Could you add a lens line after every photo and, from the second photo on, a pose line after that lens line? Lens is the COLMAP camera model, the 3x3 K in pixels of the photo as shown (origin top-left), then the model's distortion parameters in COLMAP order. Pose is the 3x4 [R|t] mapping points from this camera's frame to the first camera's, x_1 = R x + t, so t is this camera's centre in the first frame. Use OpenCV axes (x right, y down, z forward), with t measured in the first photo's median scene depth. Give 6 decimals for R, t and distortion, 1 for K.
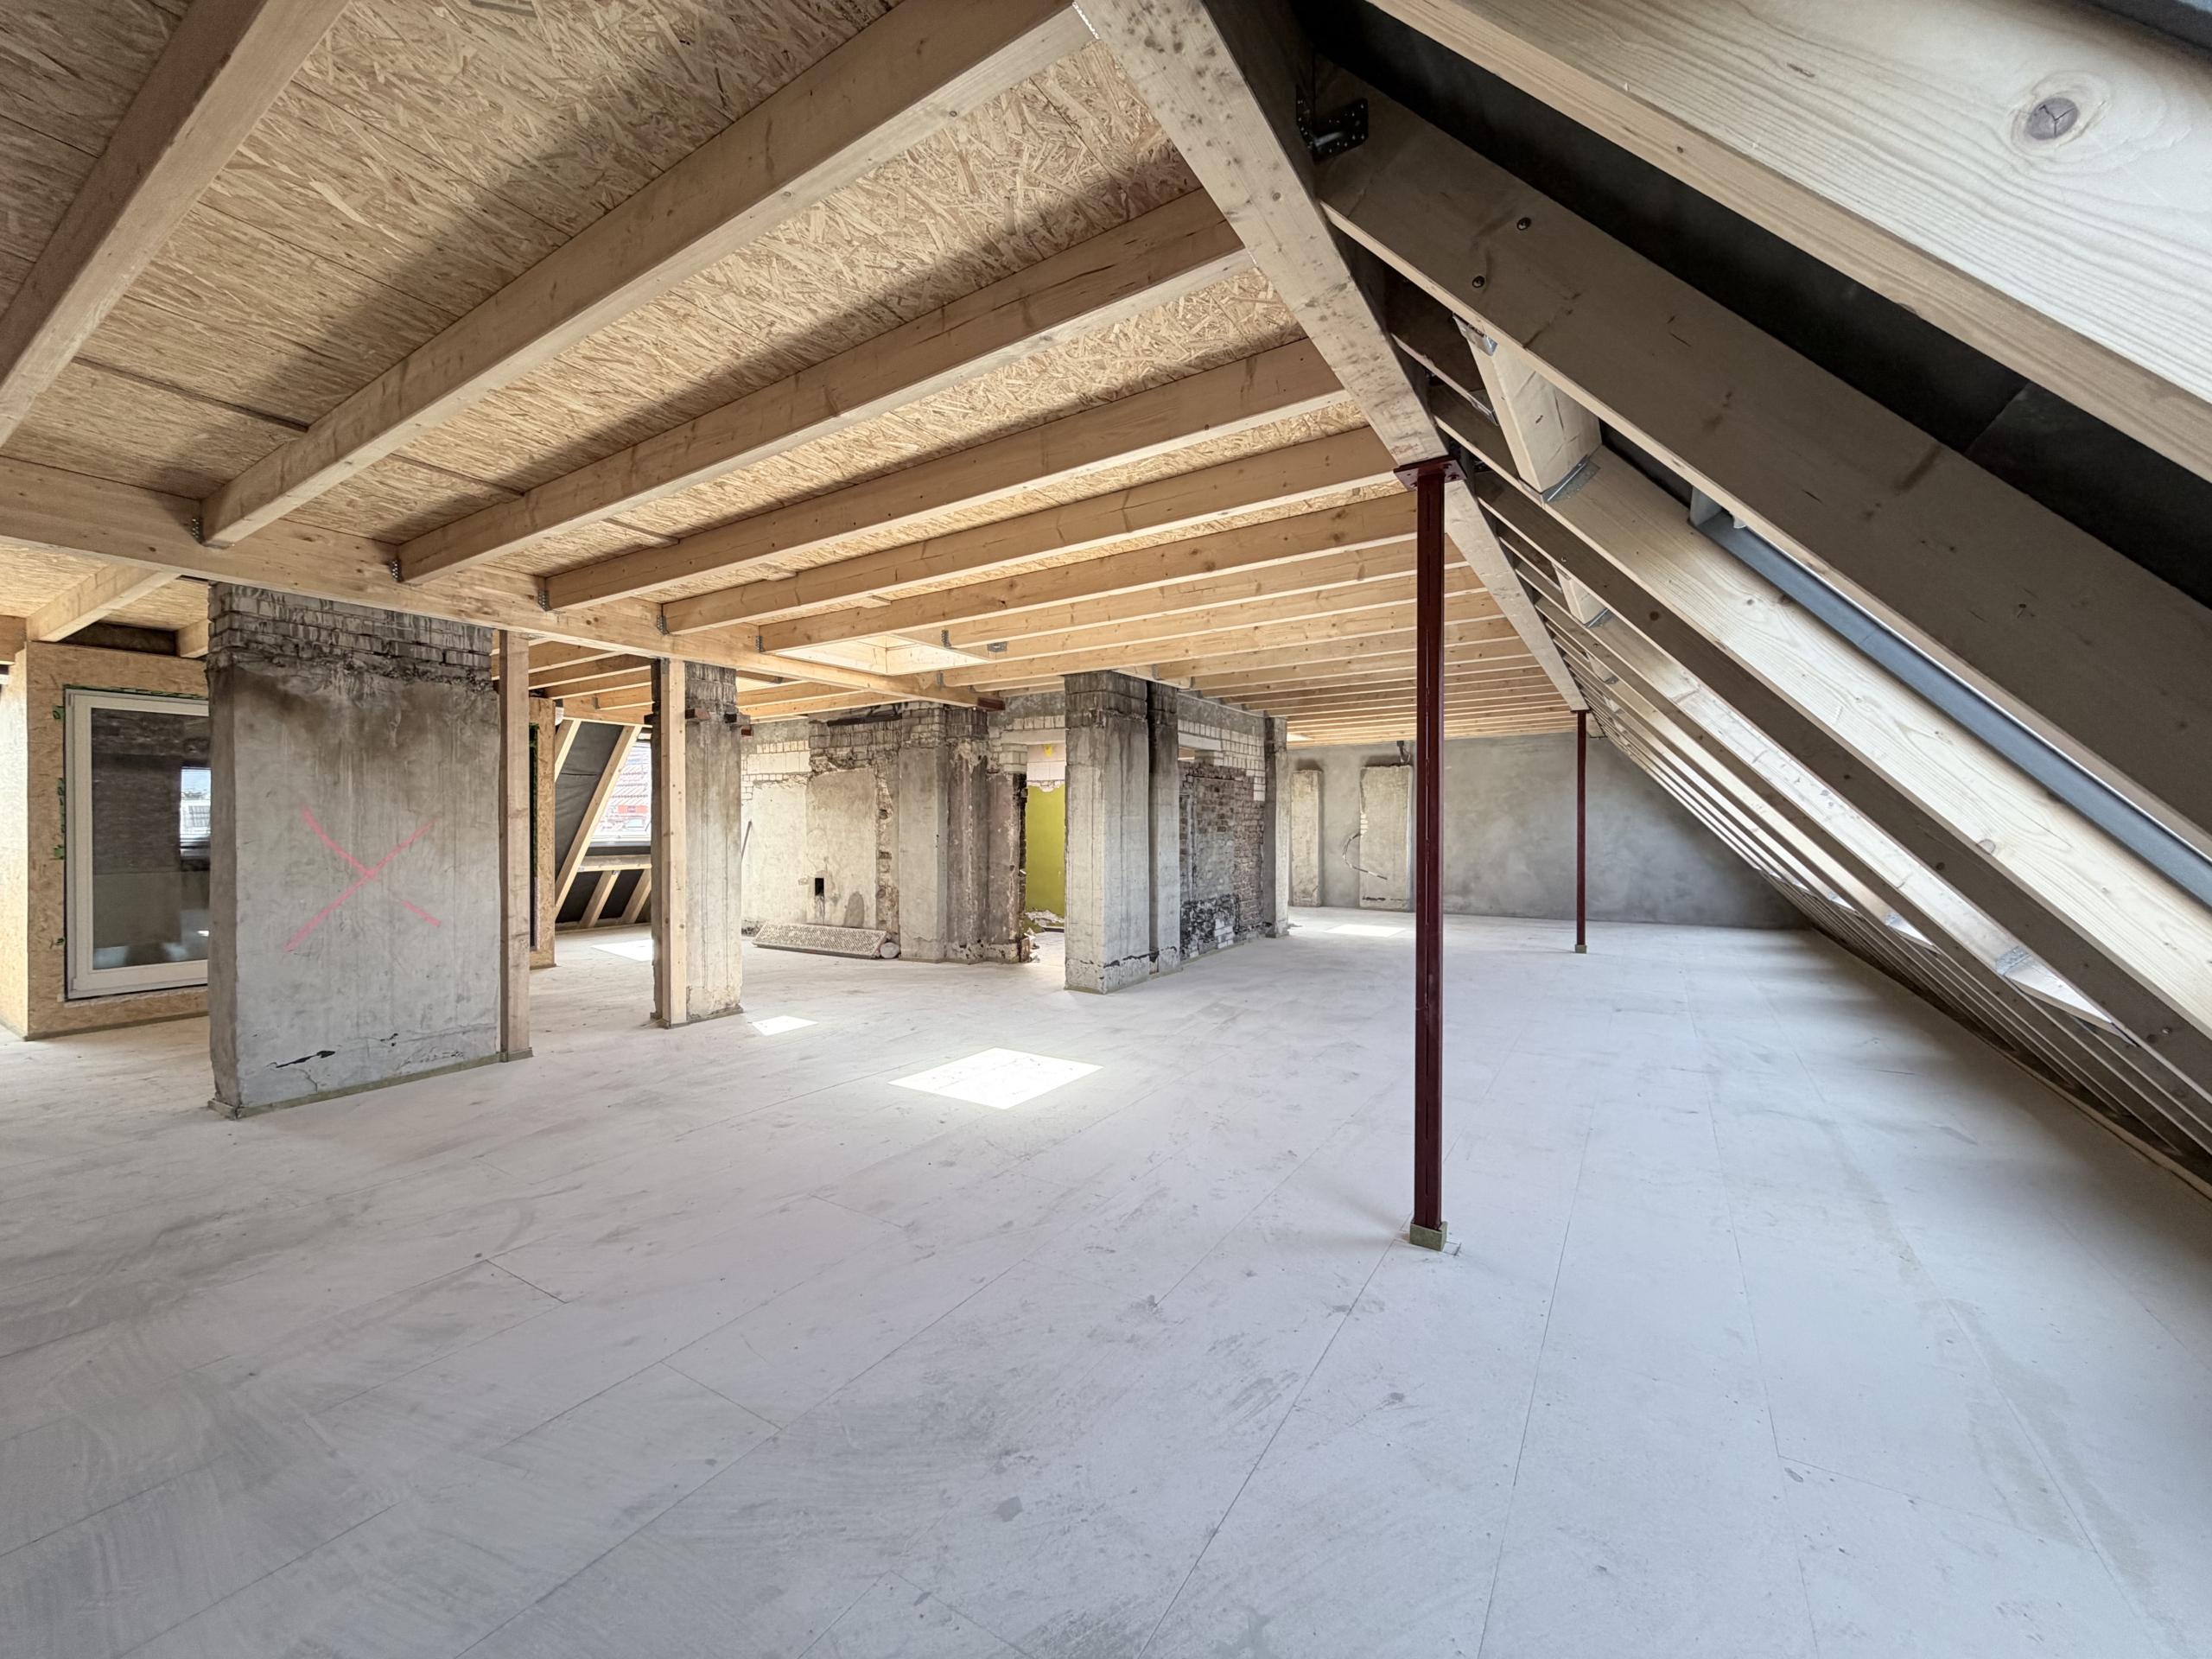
lens RADIAL K [[878.7, 0, 1101.9], [0, 878.7, 829.4], [0, 0, 1]] dist [0.000354, -0.000254]
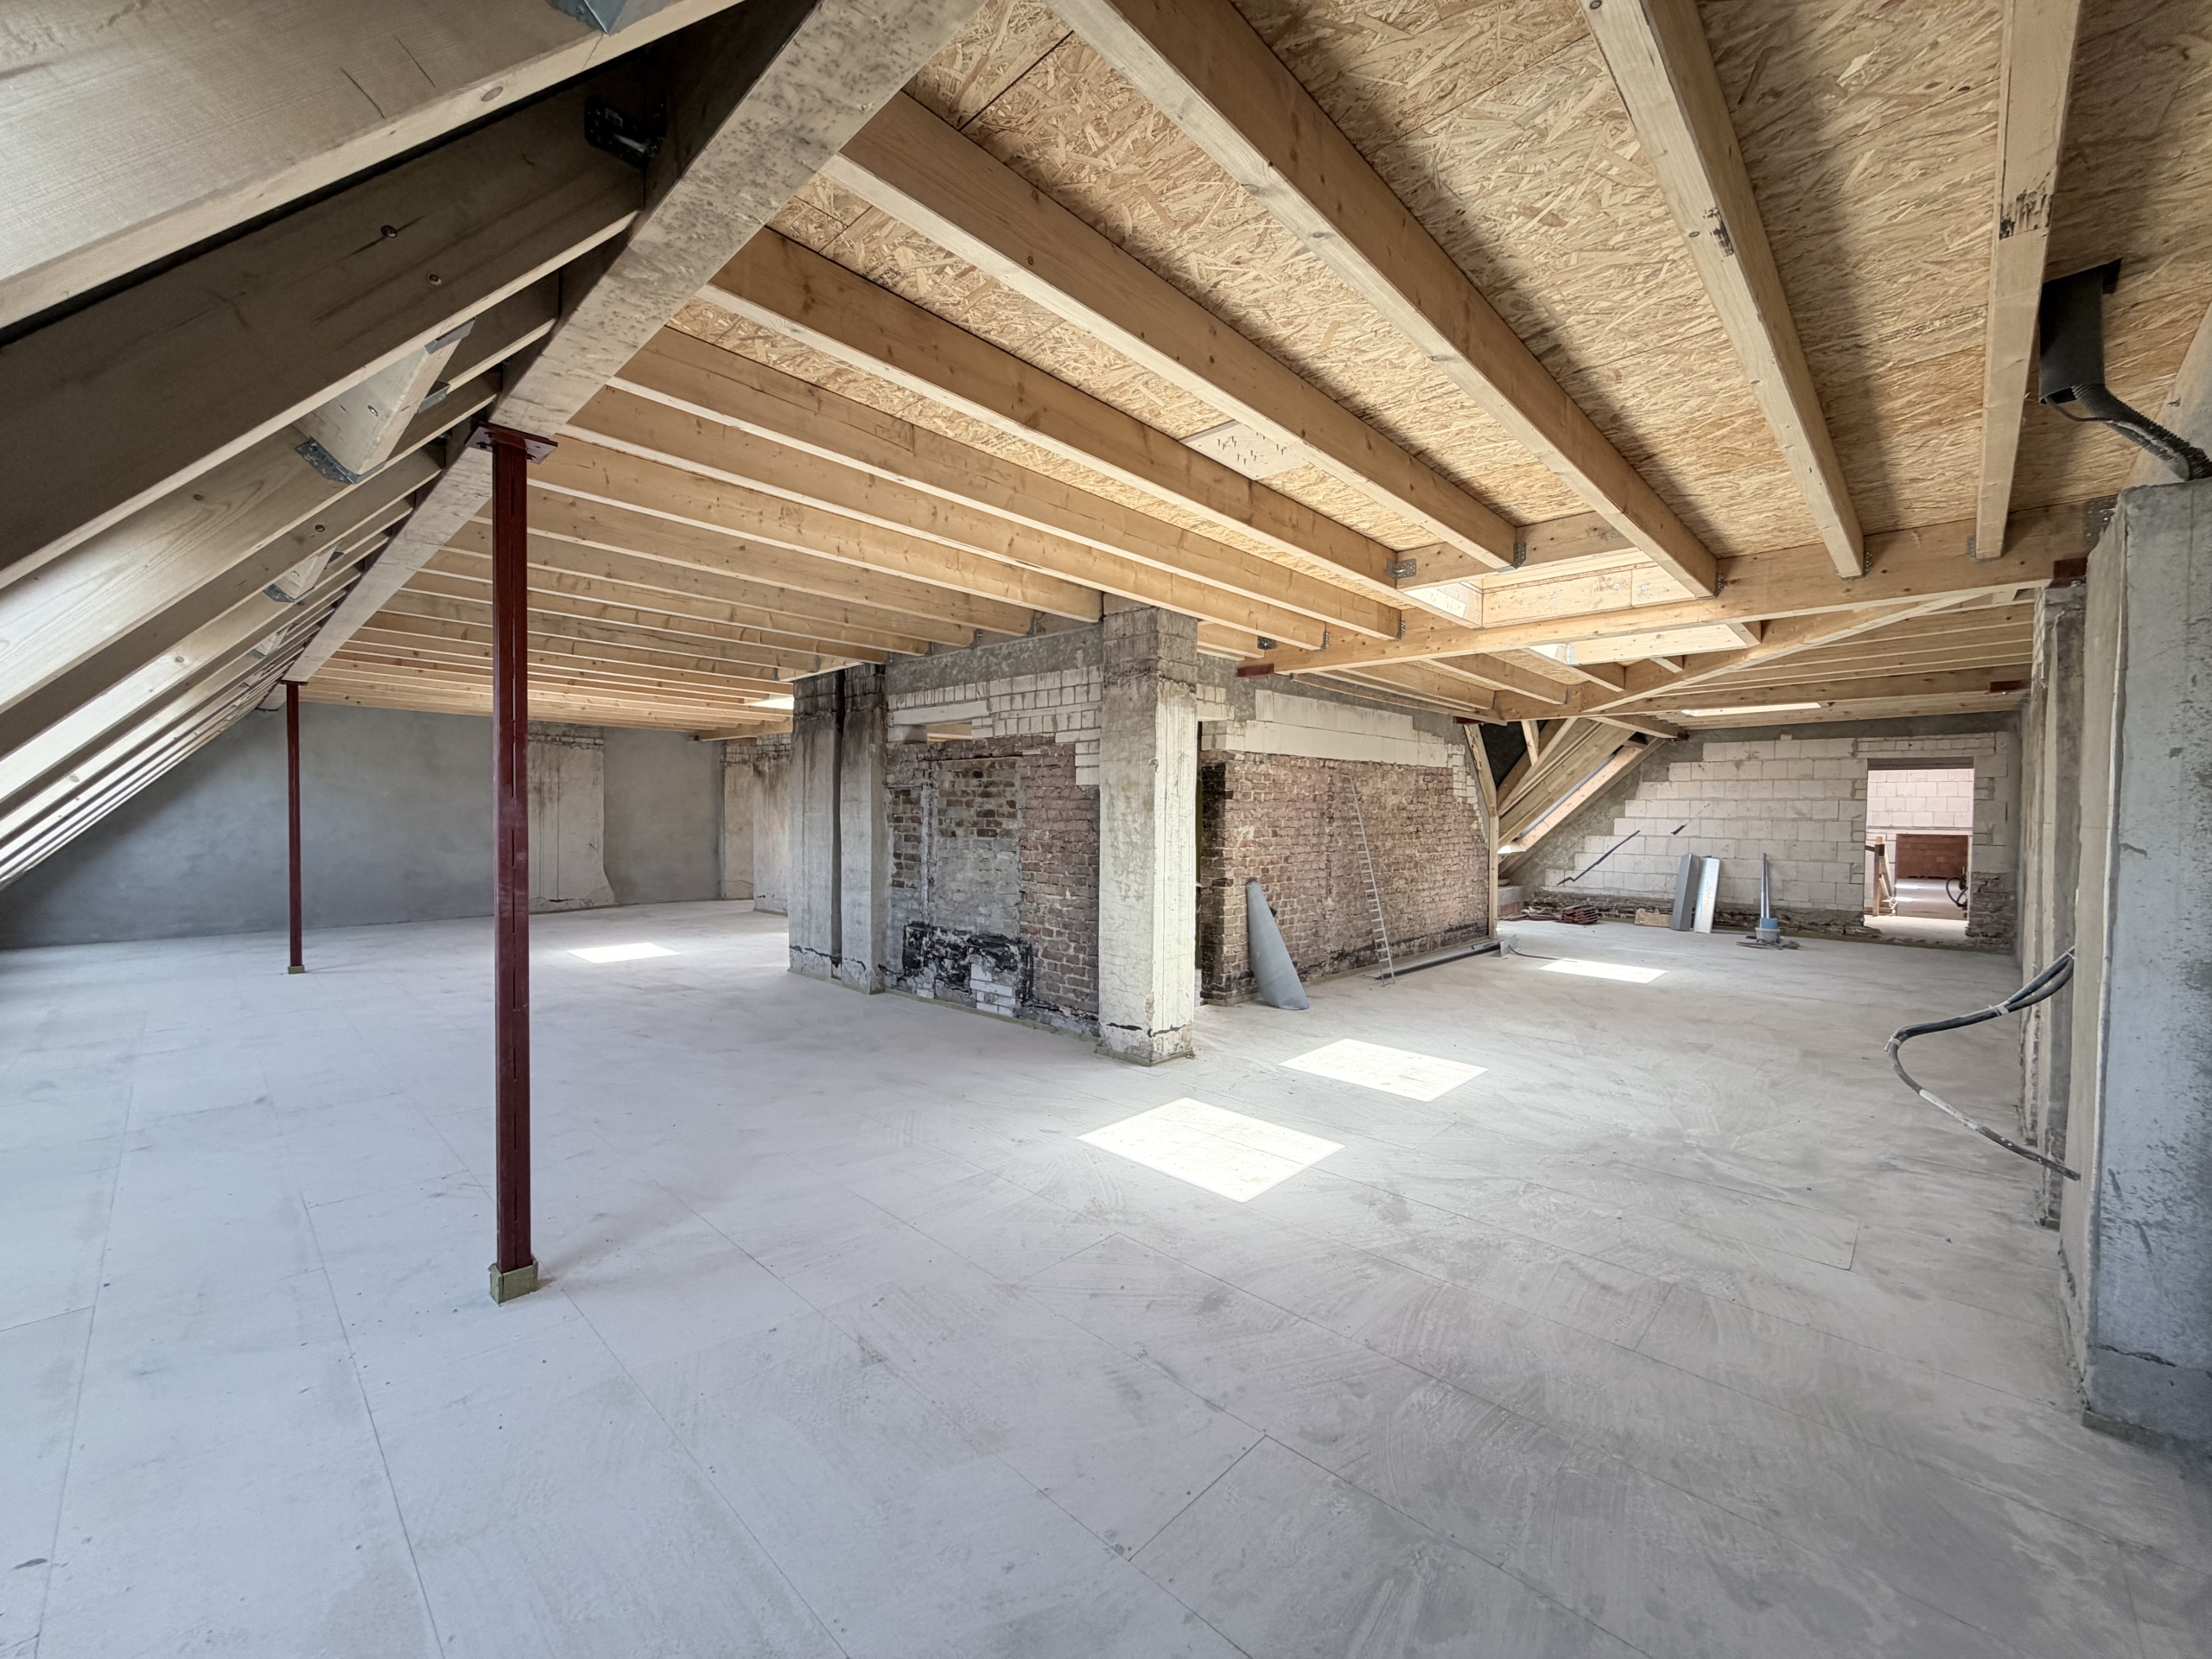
lens RADIAL K [[878.7, 0, 1099.1], [0, 878.7, 830.2], [0, 0, 1]] dist [0.000354, -0.000254]
pose [[-0.204455, 0.022820, -0.978610, 1.521523], [-0.014436, 0.999549, 0.026325, -0.041784], [0.978770, 0.019510, -0.204033, 2.410720]]
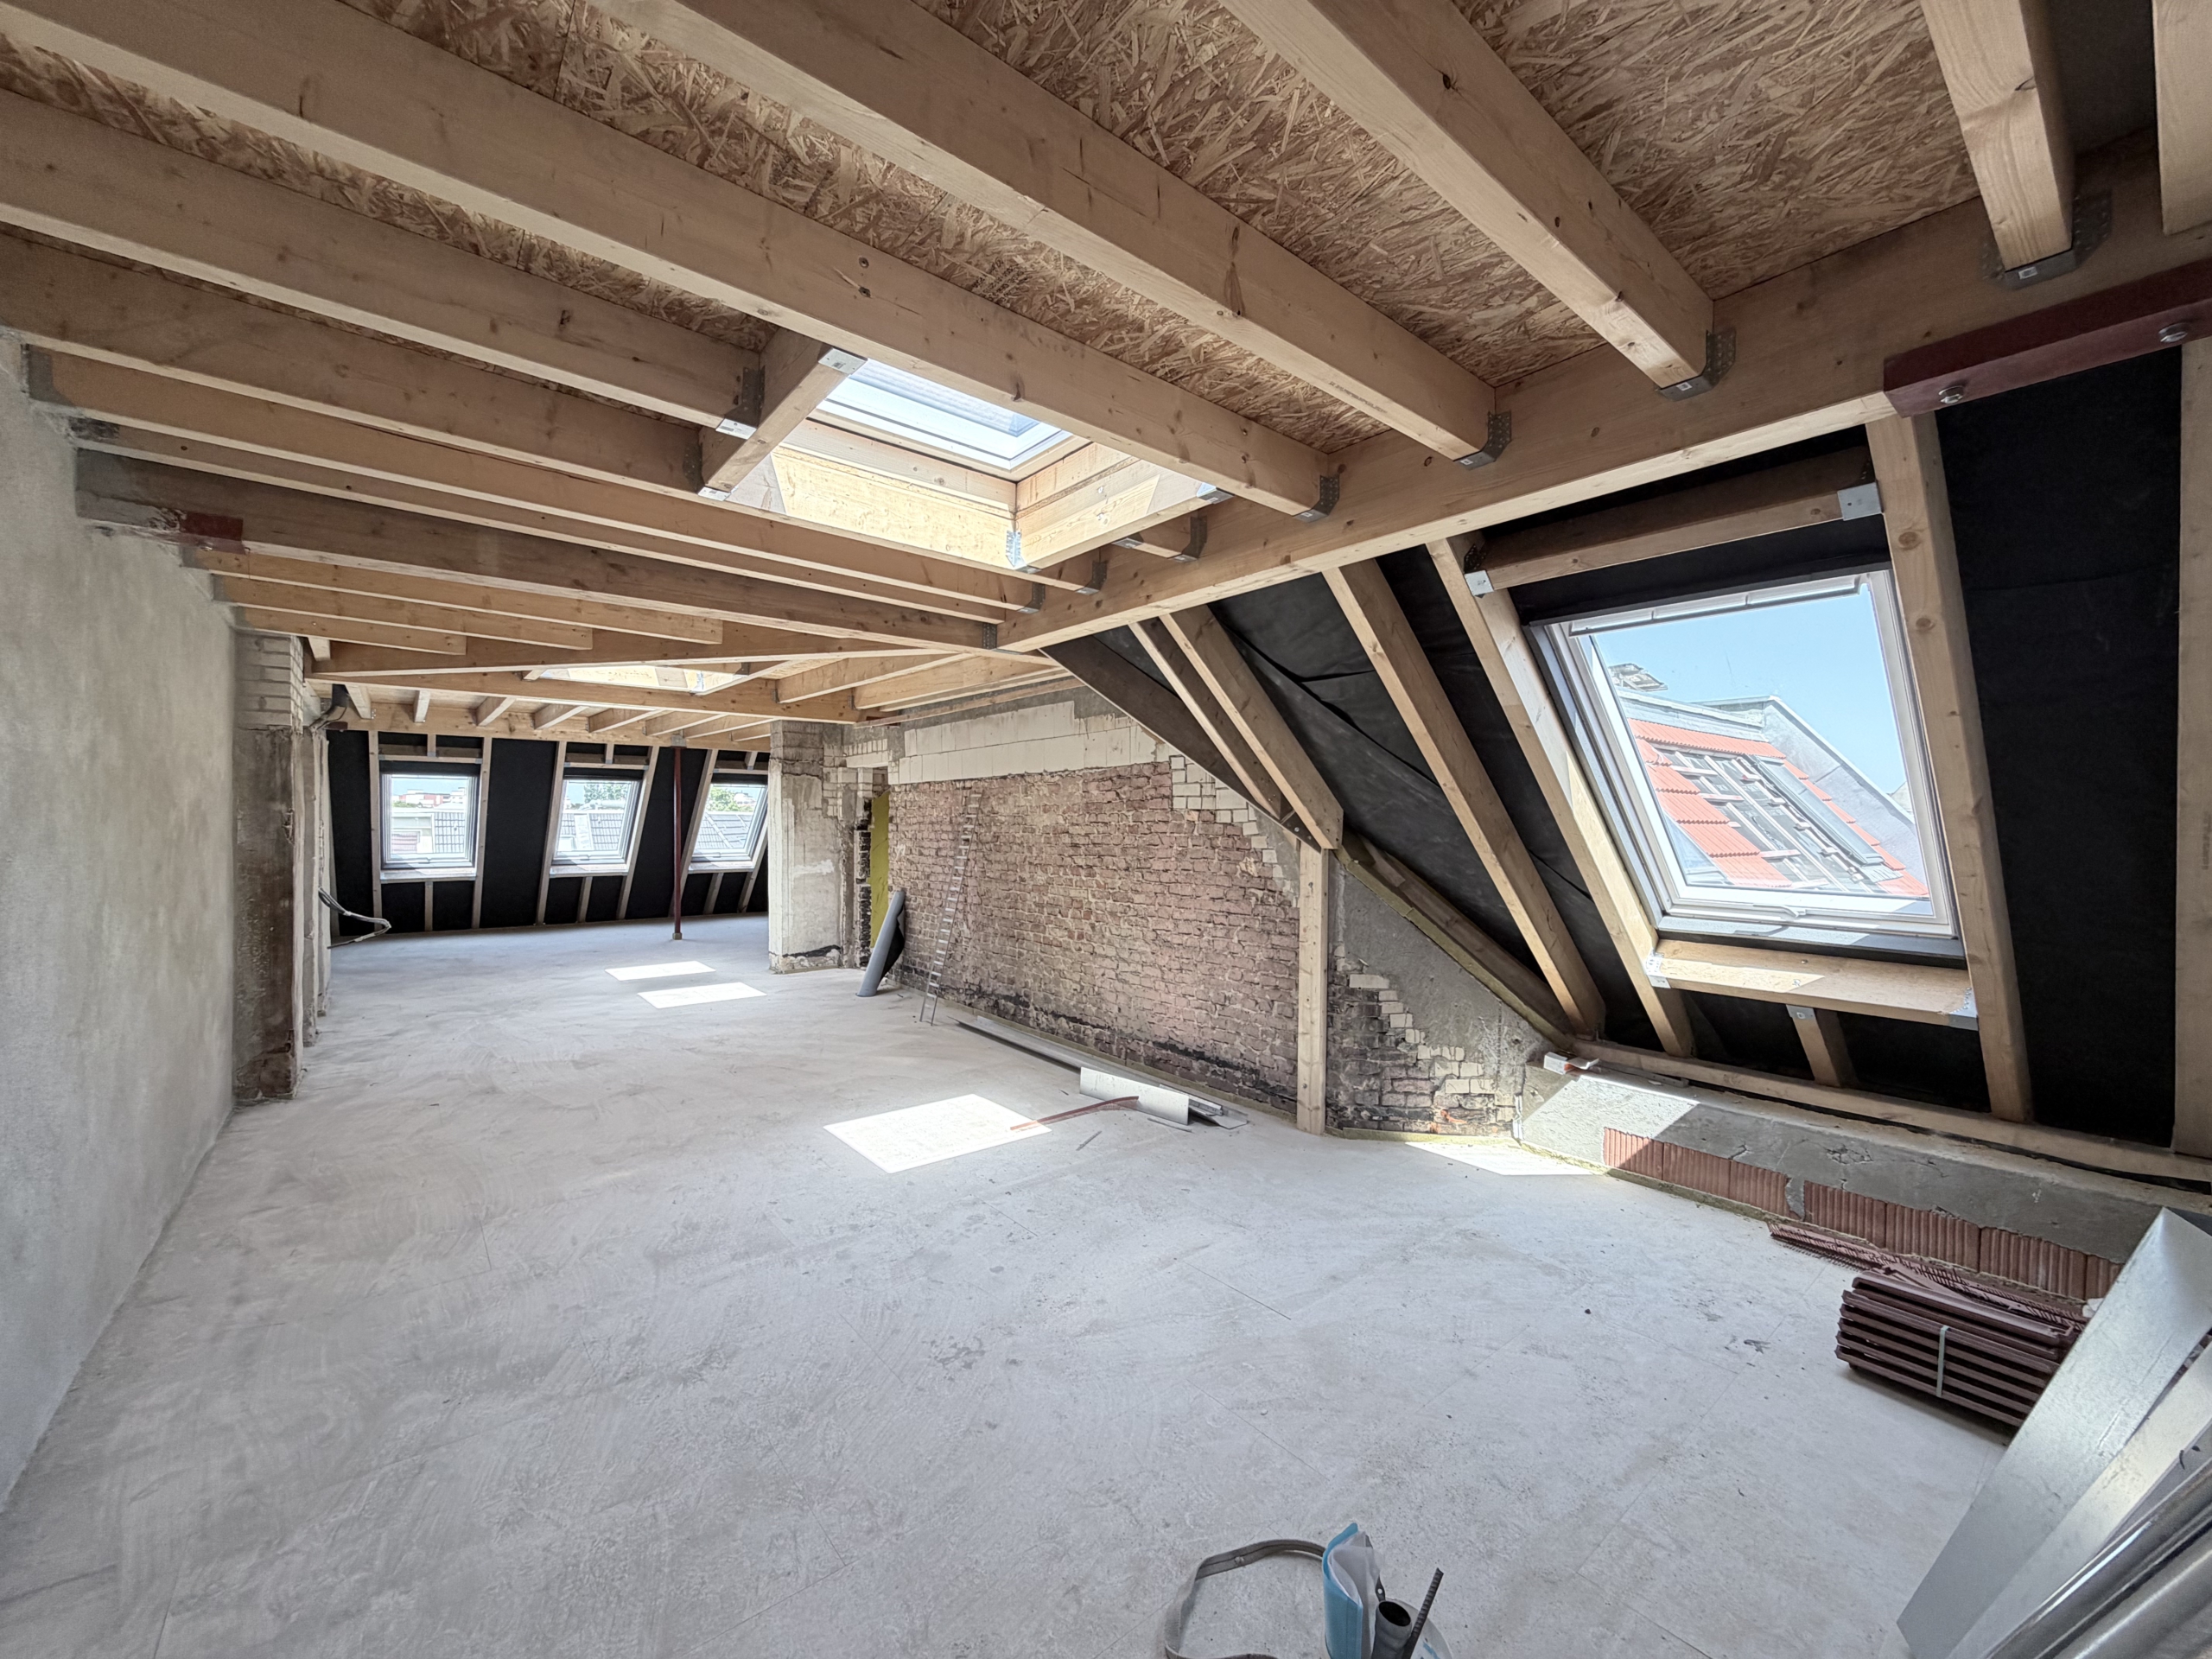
lens RADIAL K [[878.7, 0, 1091.3], [0, 878.7, 824.2], [0, 0, 1]] dist [0.000354, -0.000254]
pose [[-0.942556, -0.002861, 0.334035, -0.855127], [-0.000240, 0.999969, 0.007888, -0.068758], [-0.334047, 0.007354, -0.942528, 3.869931]]
